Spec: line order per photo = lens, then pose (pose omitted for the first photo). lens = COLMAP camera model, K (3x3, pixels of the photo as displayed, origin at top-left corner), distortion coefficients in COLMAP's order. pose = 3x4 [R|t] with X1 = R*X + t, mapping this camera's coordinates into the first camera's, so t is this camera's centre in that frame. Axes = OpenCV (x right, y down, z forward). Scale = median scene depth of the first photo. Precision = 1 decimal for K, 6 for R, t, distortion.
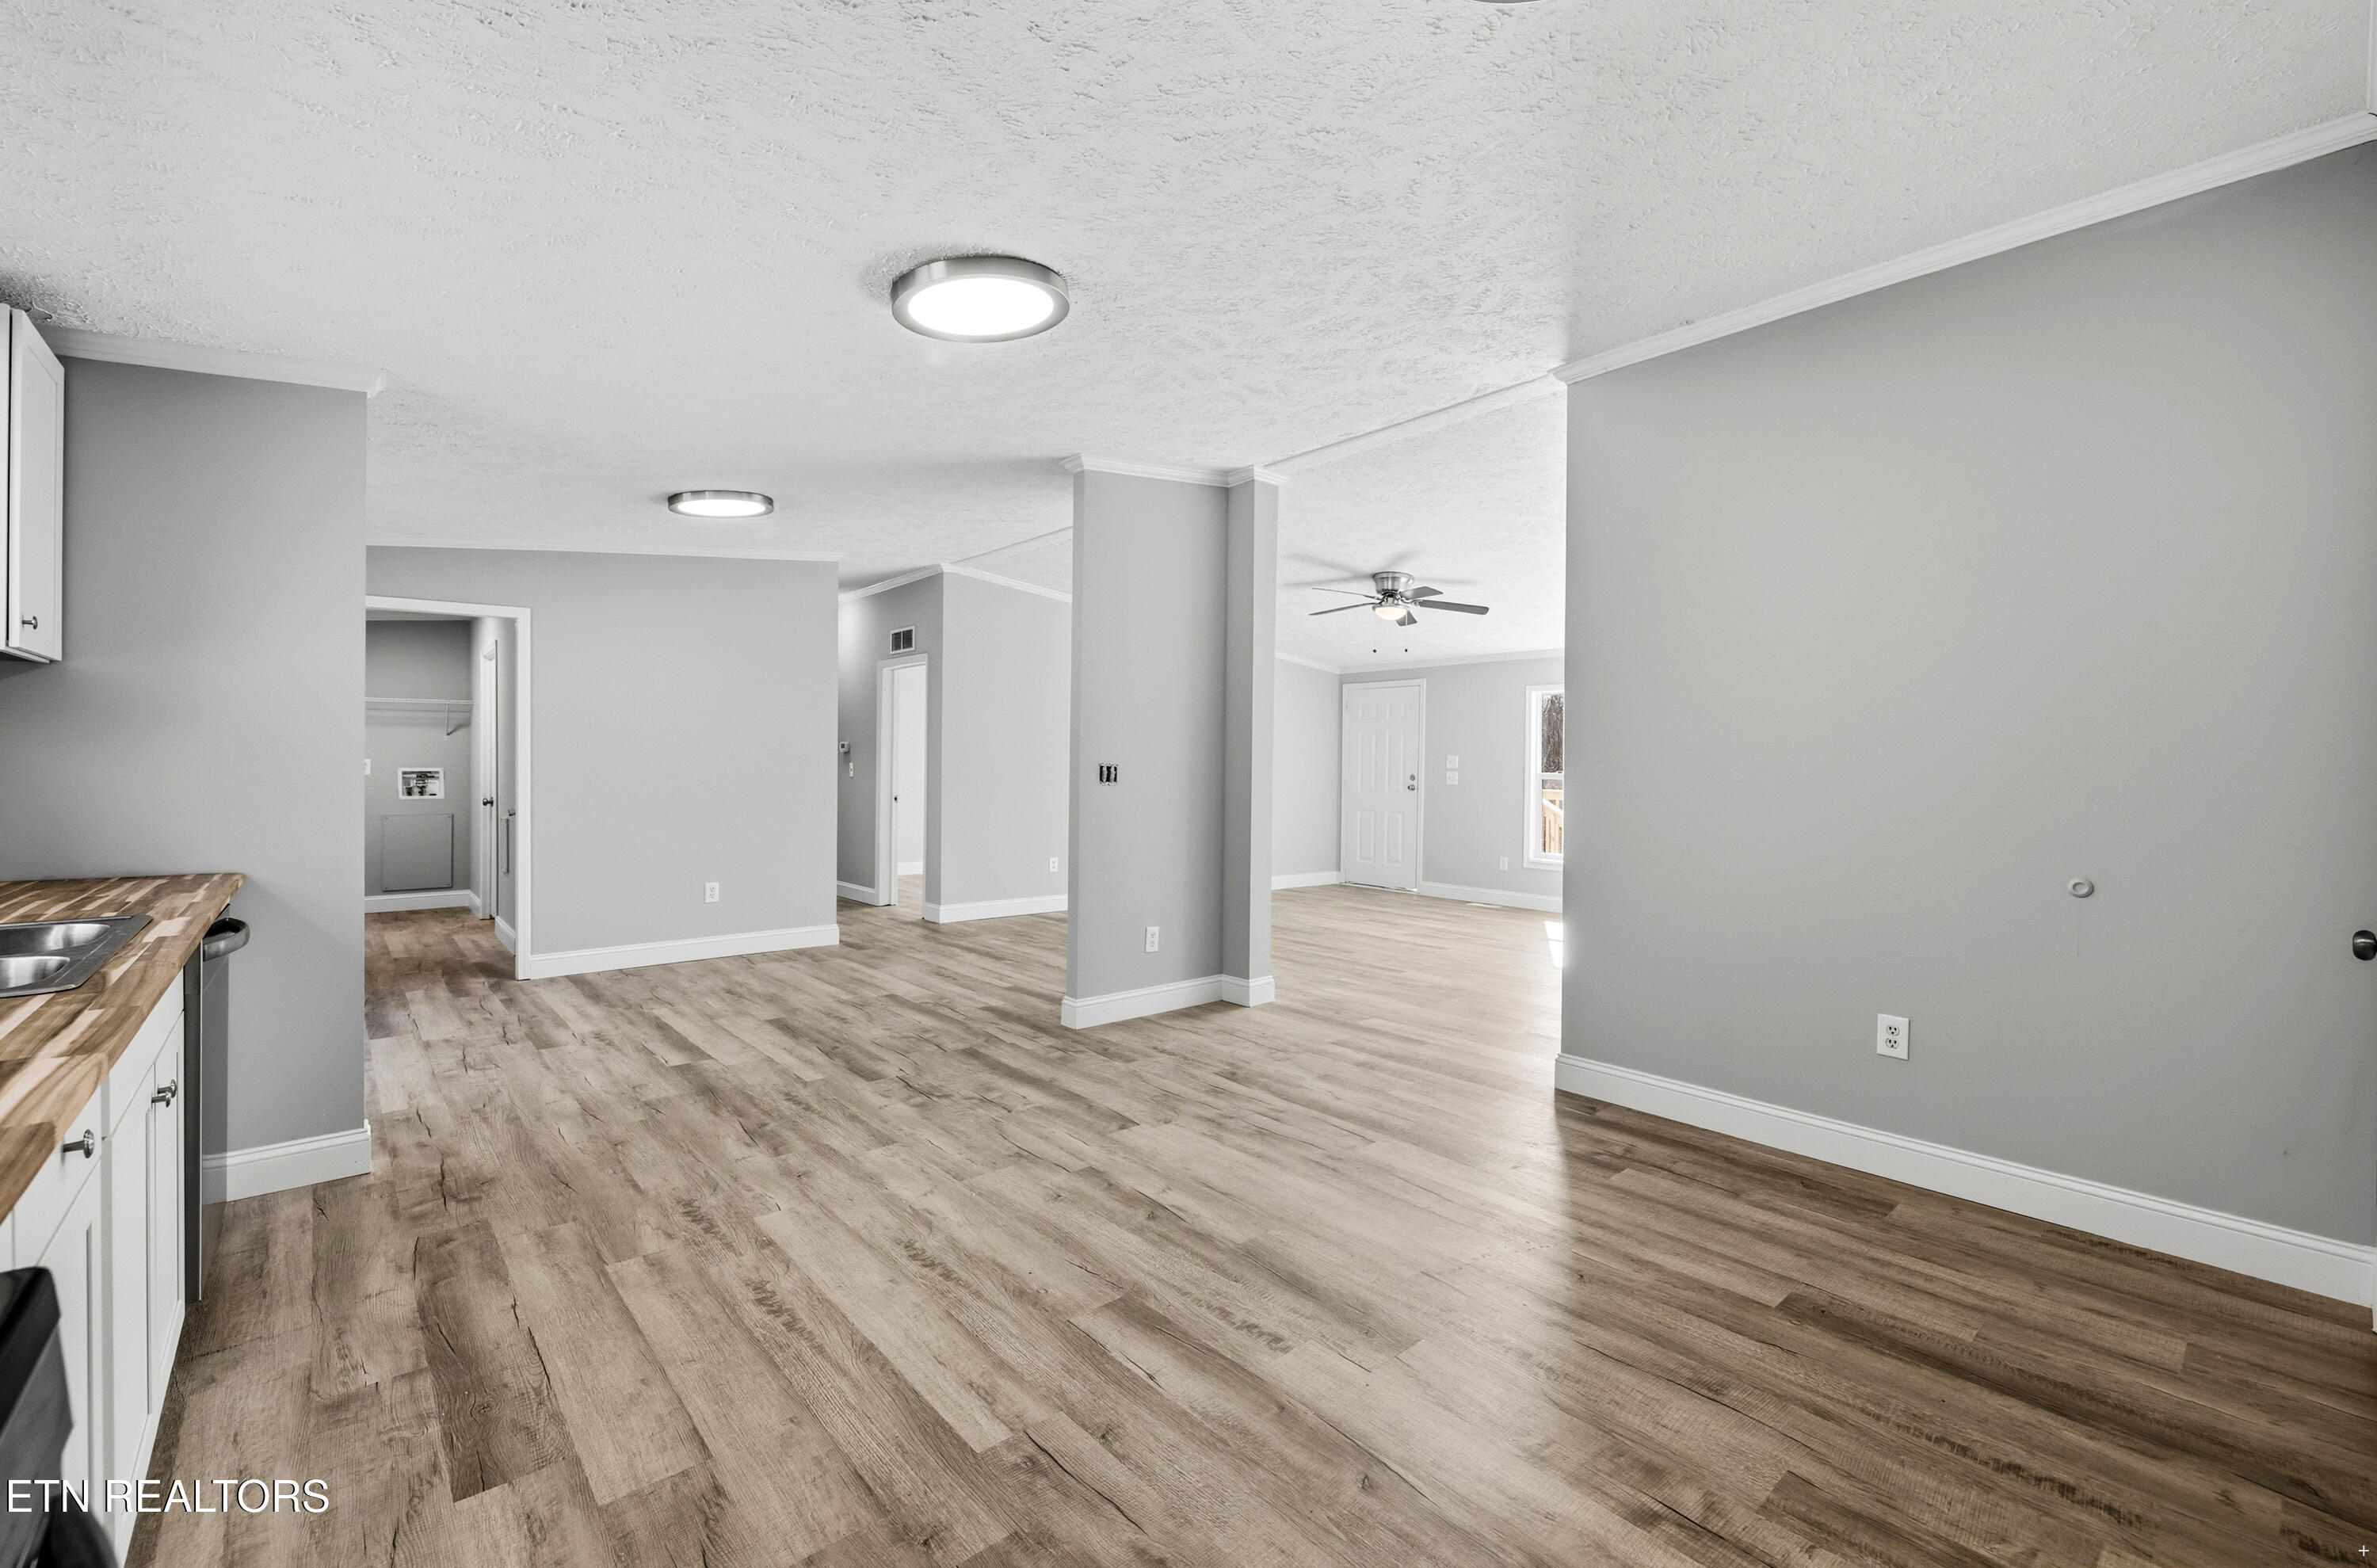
lens RADIAL K [[1017.5, 0, 1185.6], [0, 1017.5, 782.6], [0, 0, 1]] dist [-0.000808, -0.000063]
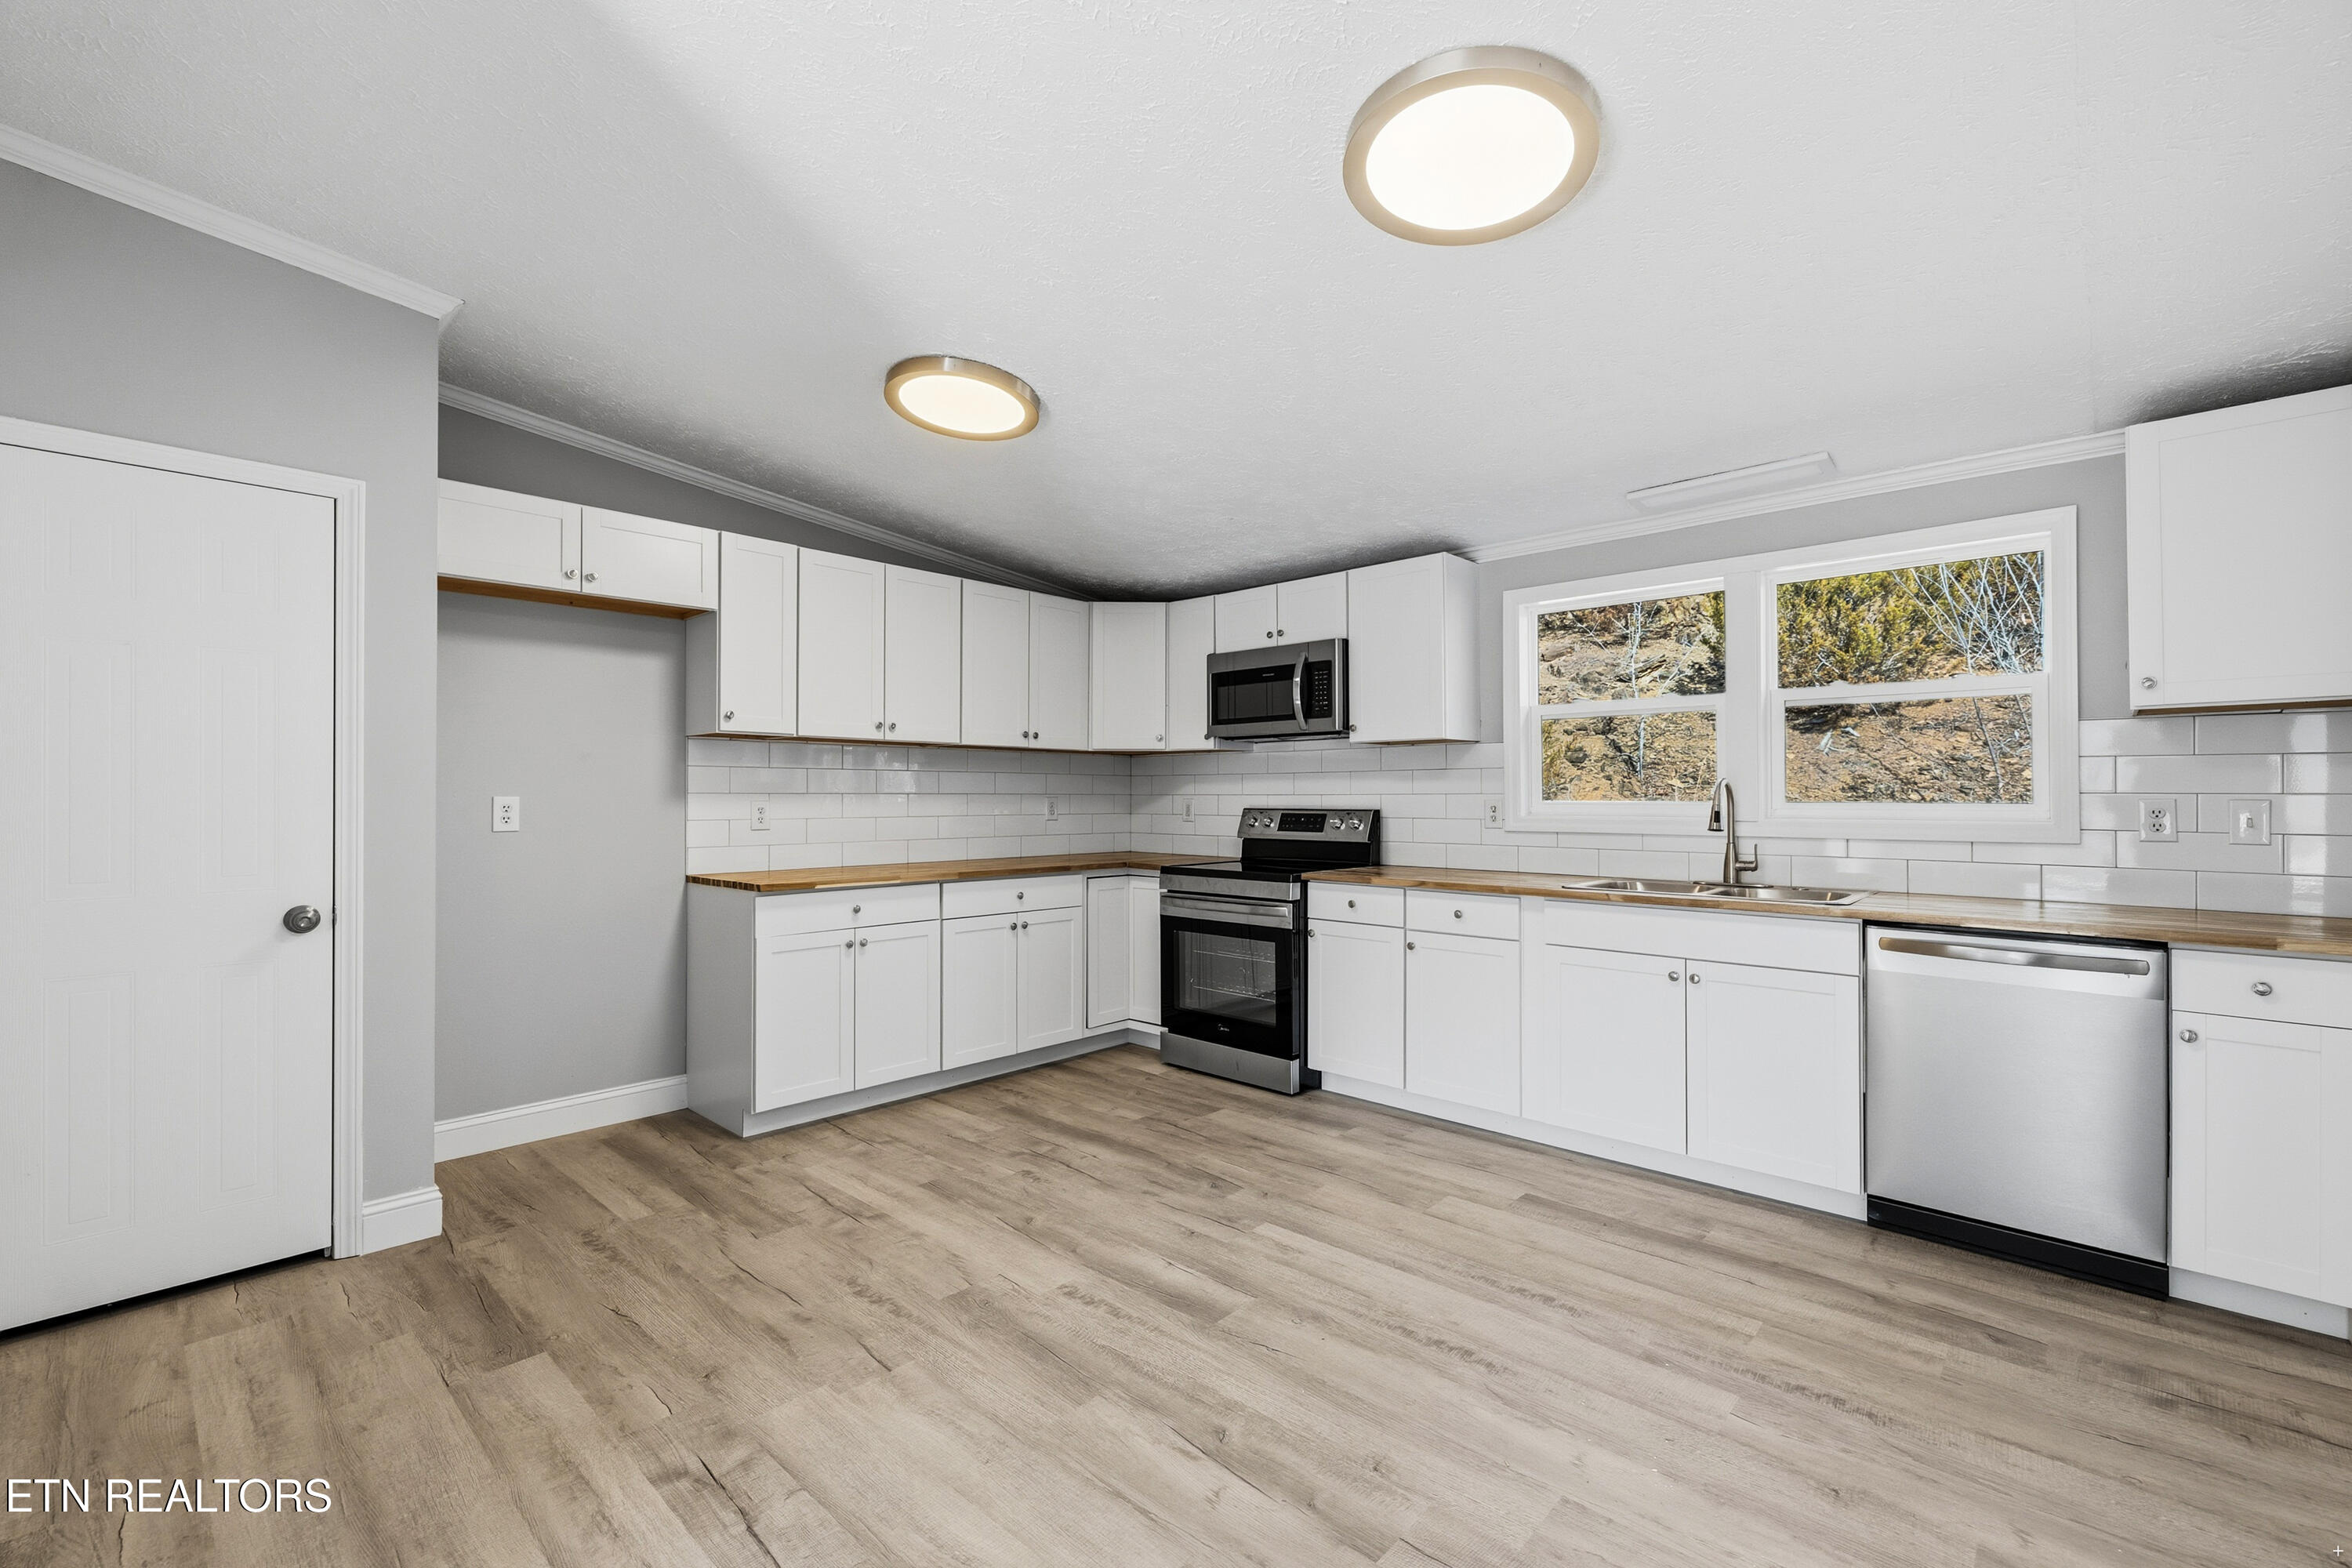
lens RADIAL K [[991.2, 0, 1181.9], [0, 991.2, 785.0], [0, 0, 1]] dist [-0.001688, -0.000083]
pose [[-0.993704, -0.008273, -0.111728, 0.089124], [-0.008636, 0.999959, 0.002767, -0.031113], [0.111701, 0.003714, -0.993735, 2.038709]]
